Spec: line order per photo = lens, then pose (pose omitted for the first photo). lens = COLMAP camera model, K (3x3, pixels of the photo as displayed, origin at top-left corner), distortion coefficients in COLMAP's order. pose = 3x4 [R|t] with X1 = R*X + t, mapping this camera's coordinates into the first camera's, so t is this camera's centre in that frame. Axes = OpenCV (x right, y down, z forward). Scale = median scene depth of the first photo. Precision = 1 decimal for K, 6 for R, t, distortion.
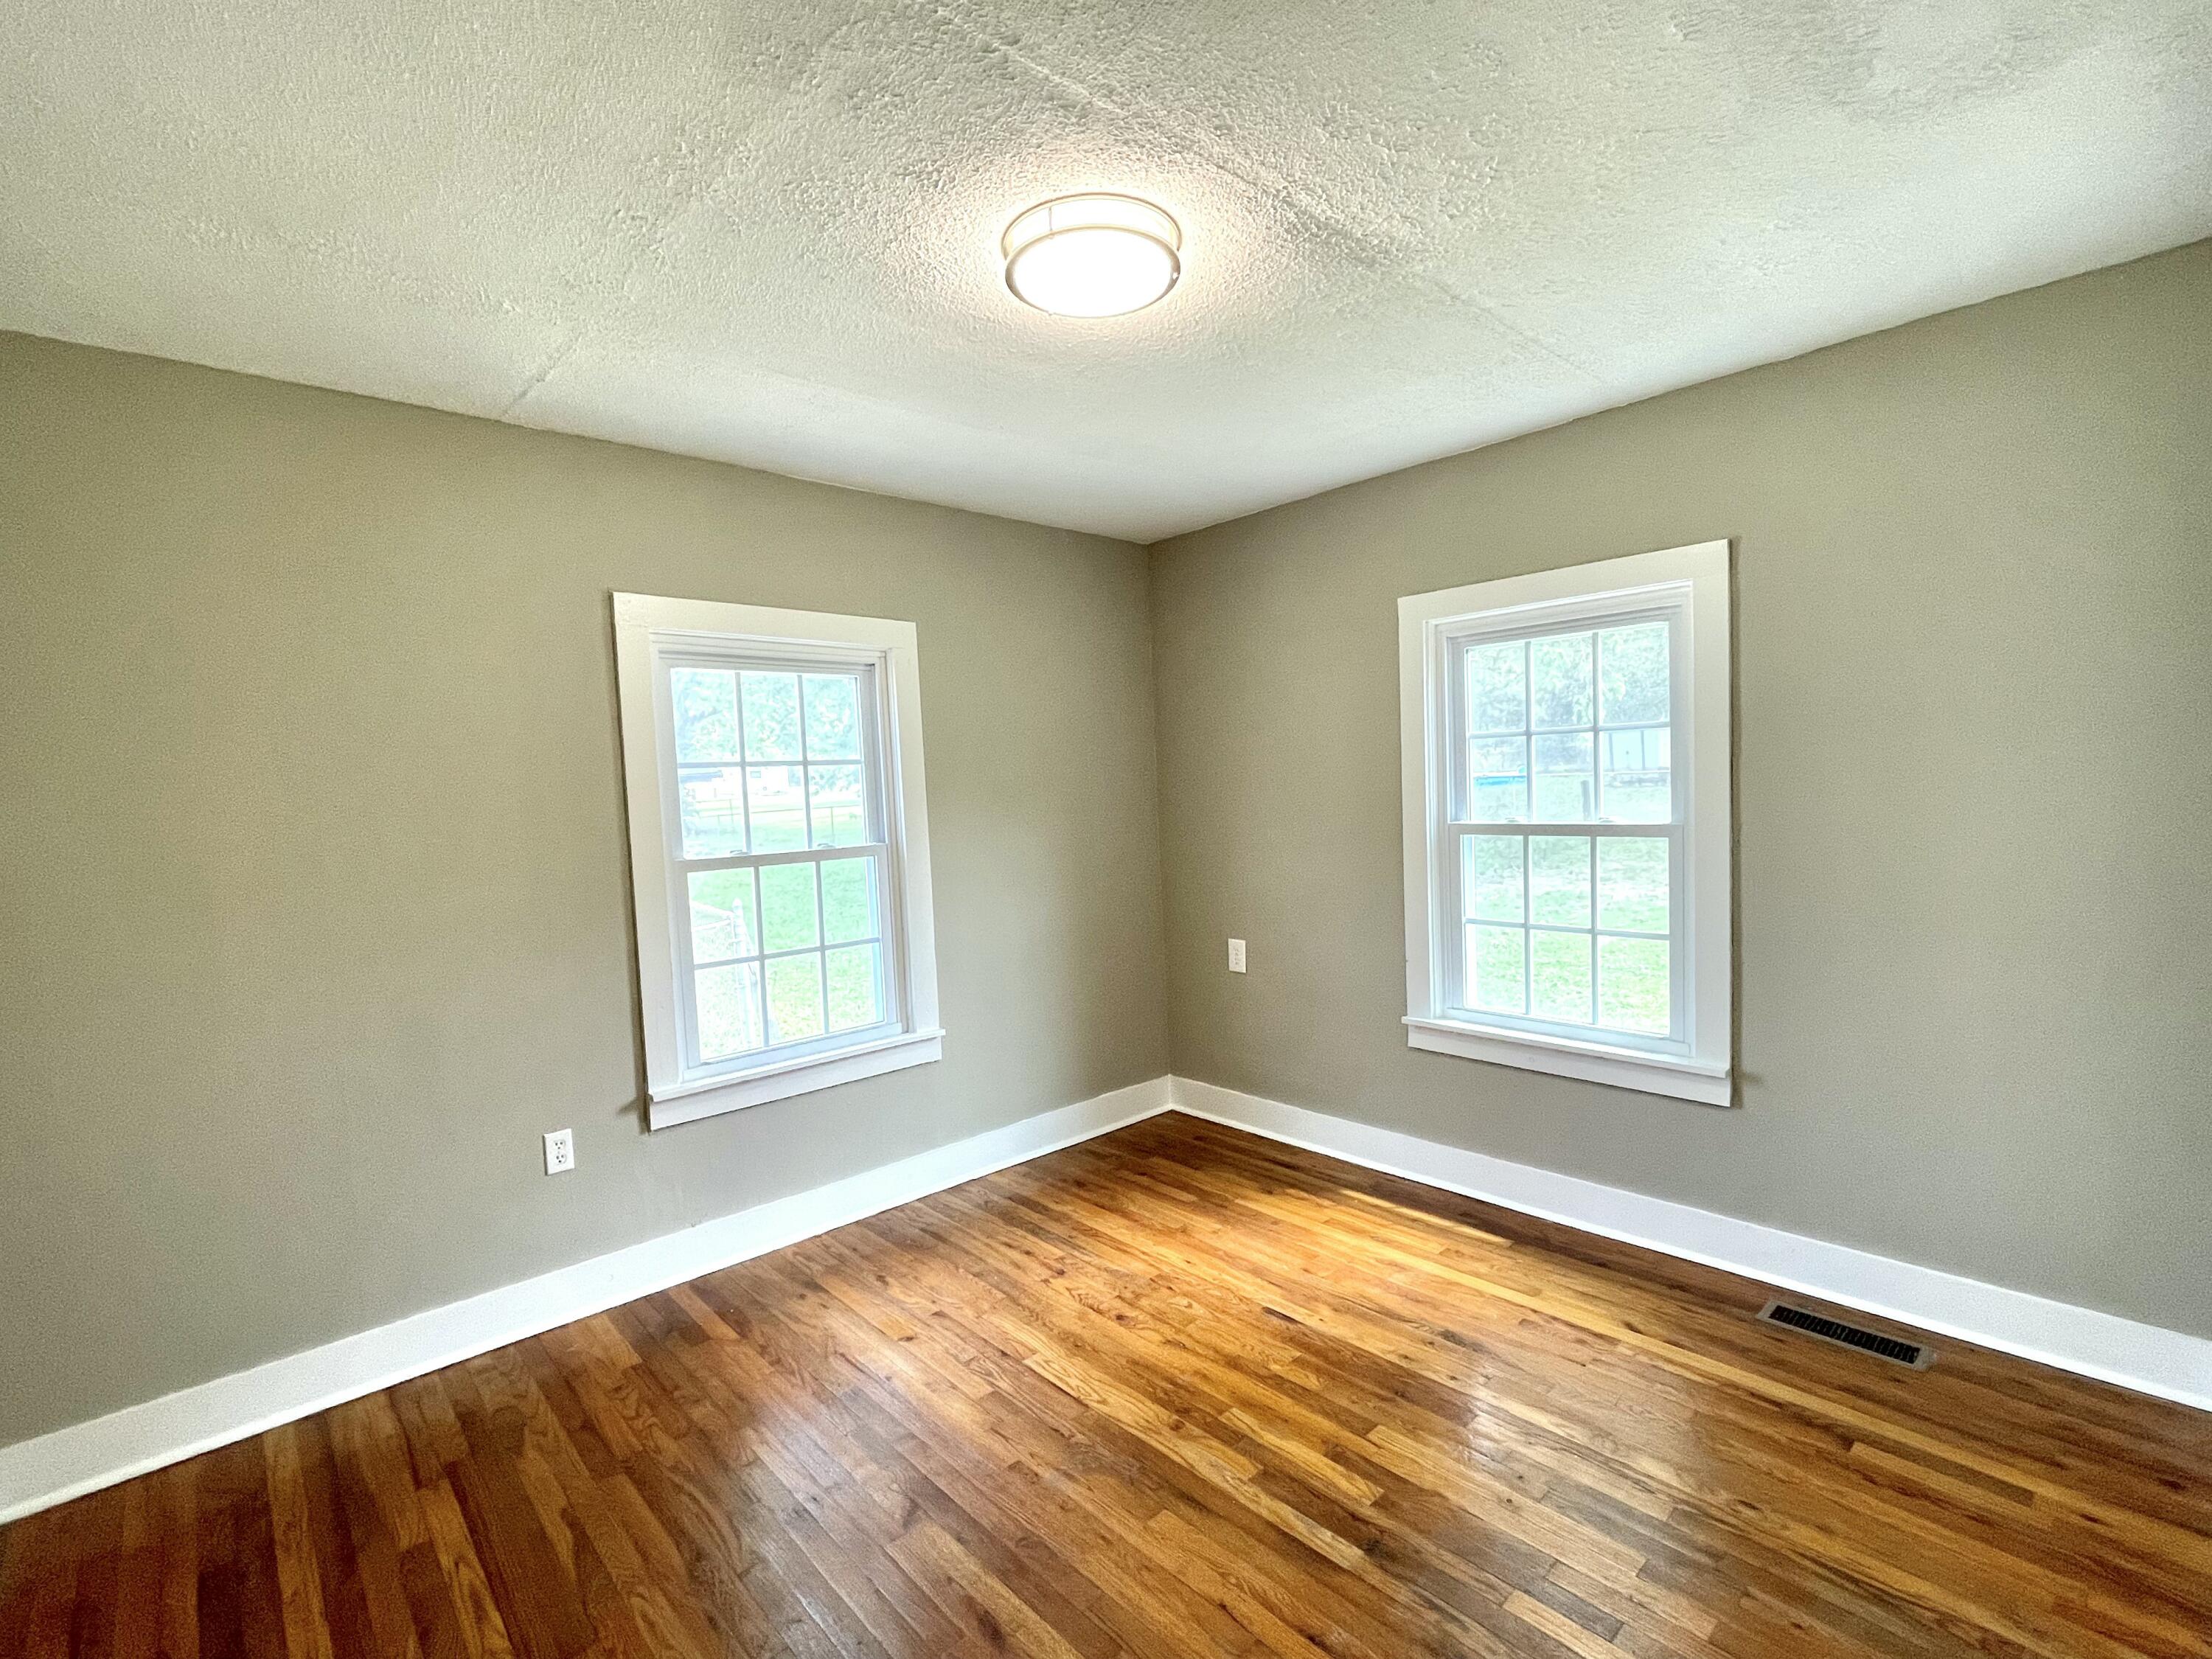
lens RADIAL K [[1008.2, 0, 1106.0], [0, 1008.2, 829.5], [0, 0, 1]] dist [0.011018, 0.000185]
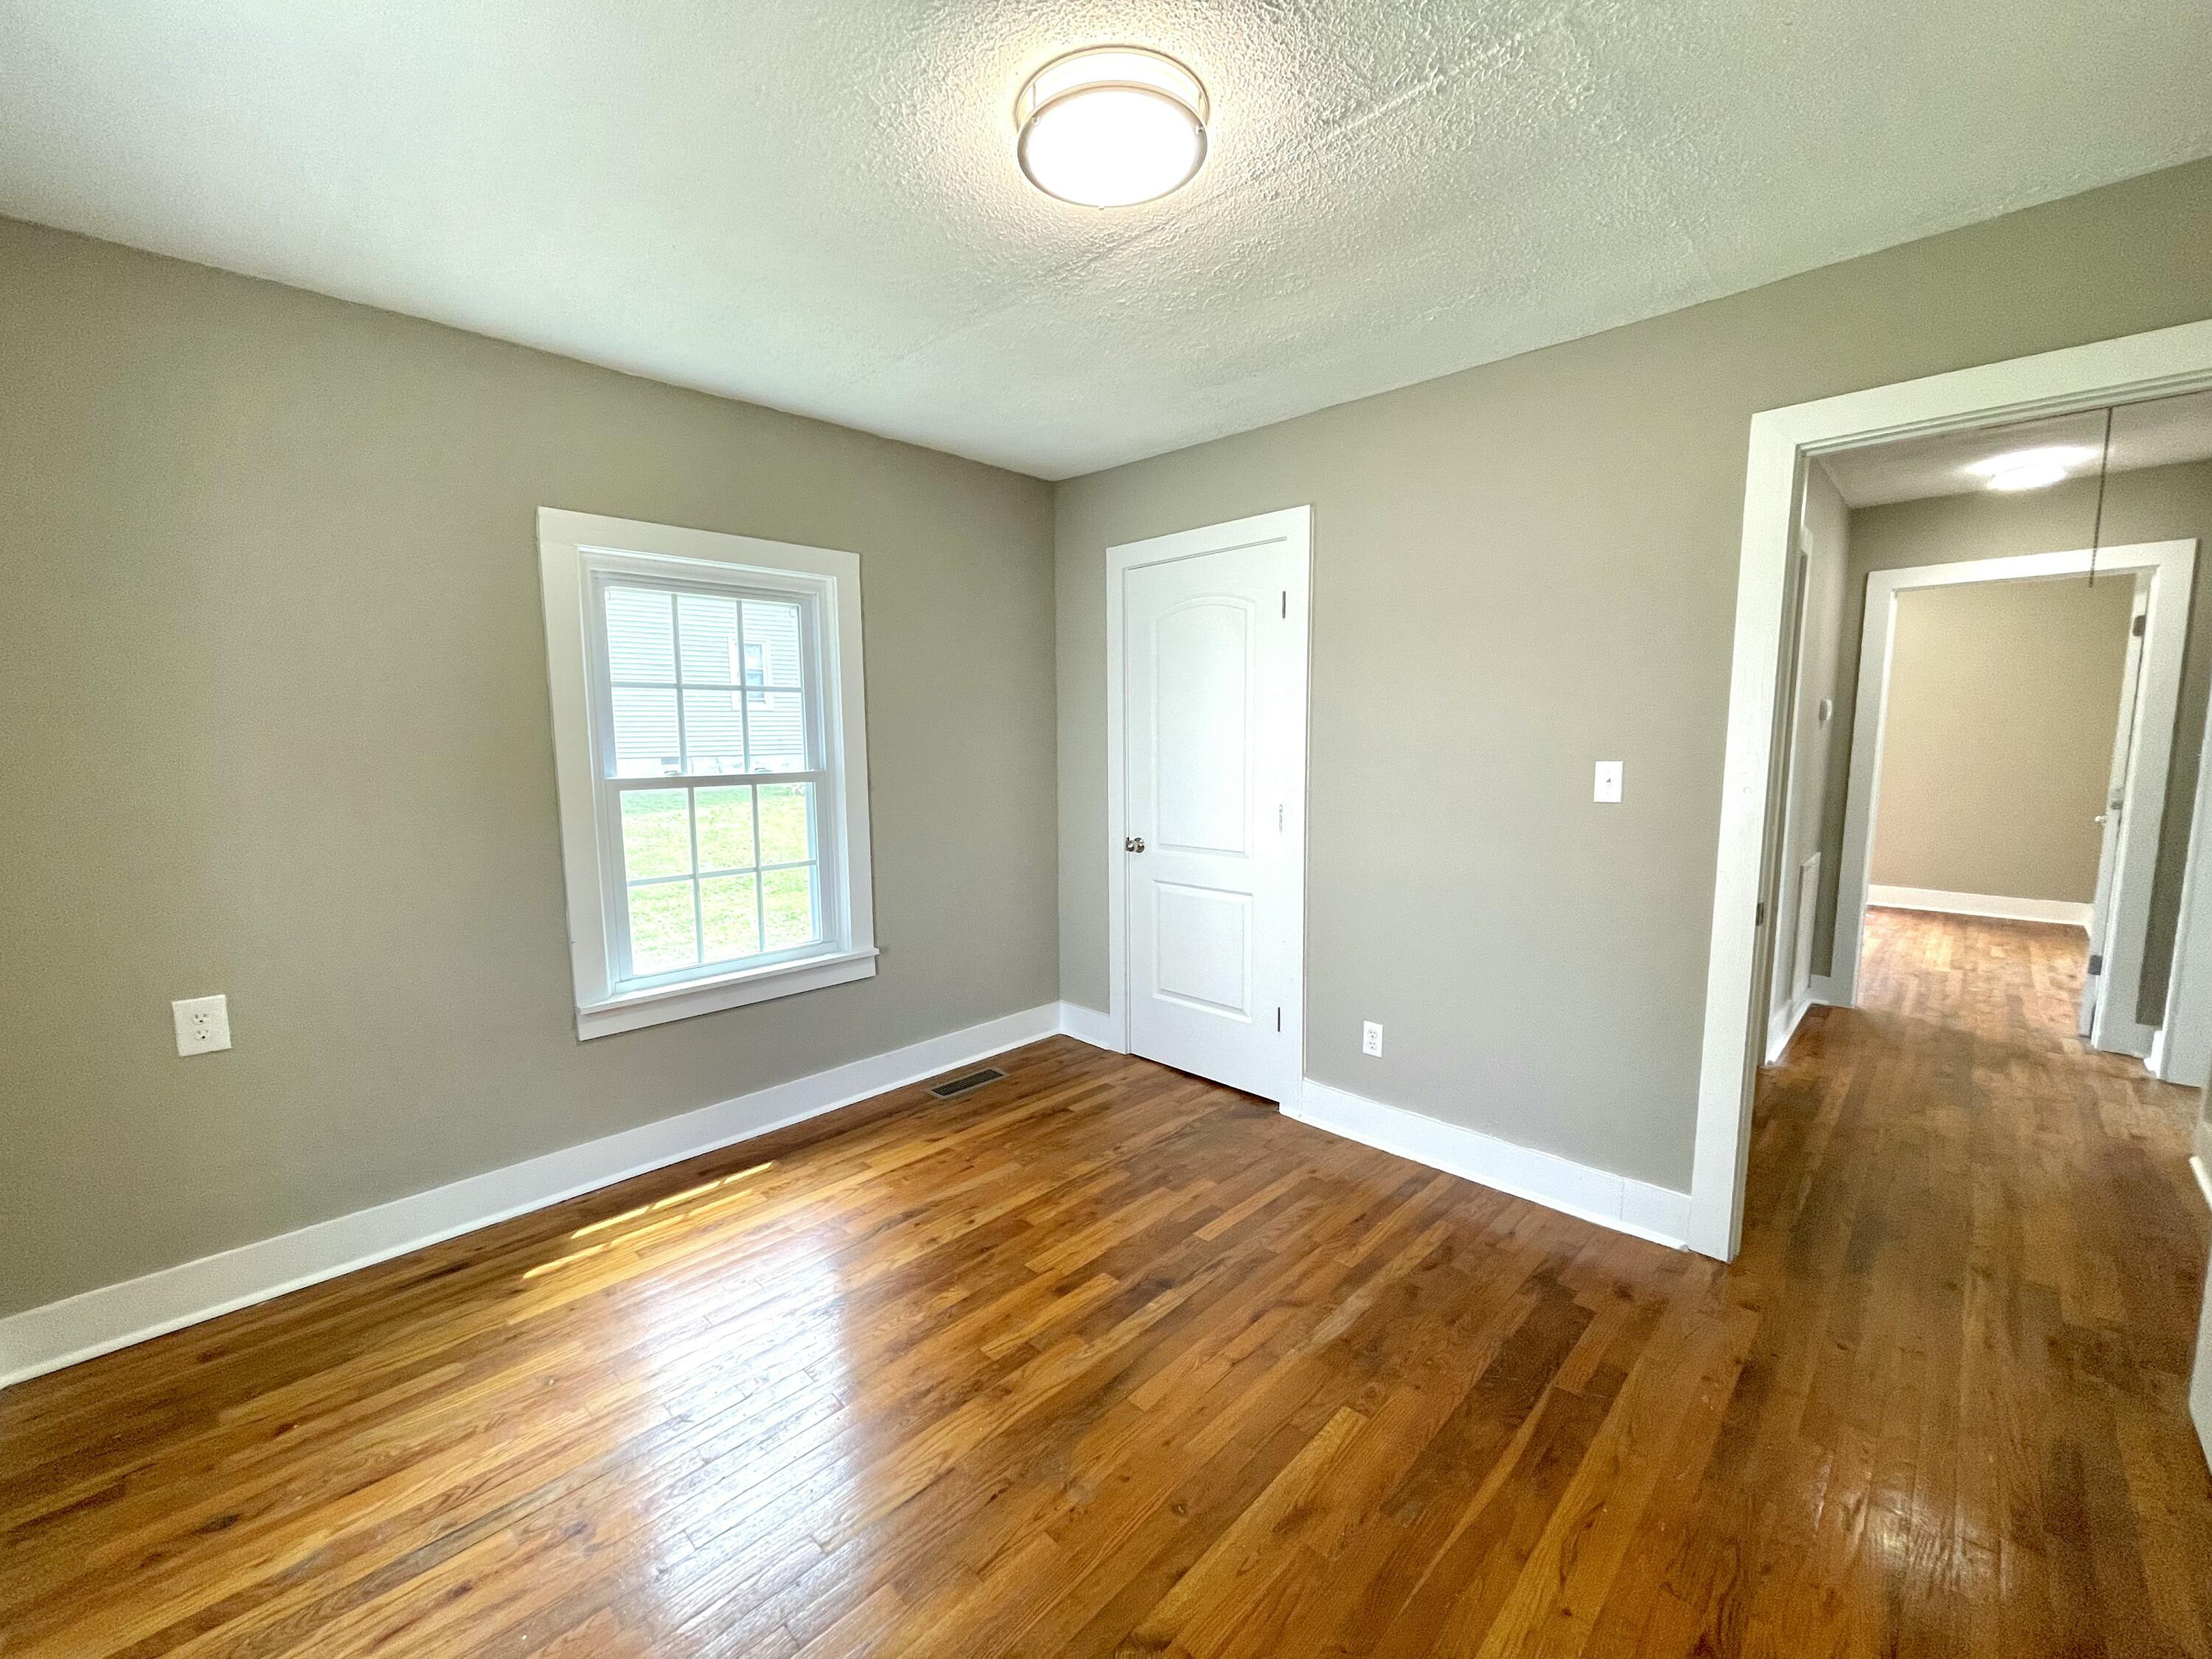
lens RADIAL K [[894.9, 0, 1106.0], [0, 894.9, 829.5], [0, 0, 1]] dist [0.006363, 0.000130]
pose [[-0.042751, -0.072960, 0.996418, -0.525514], [0.053336, 0.995741, 0.075199, 0.002310], [-0.997661, 0.056360, -0.038677, 0.643996]]
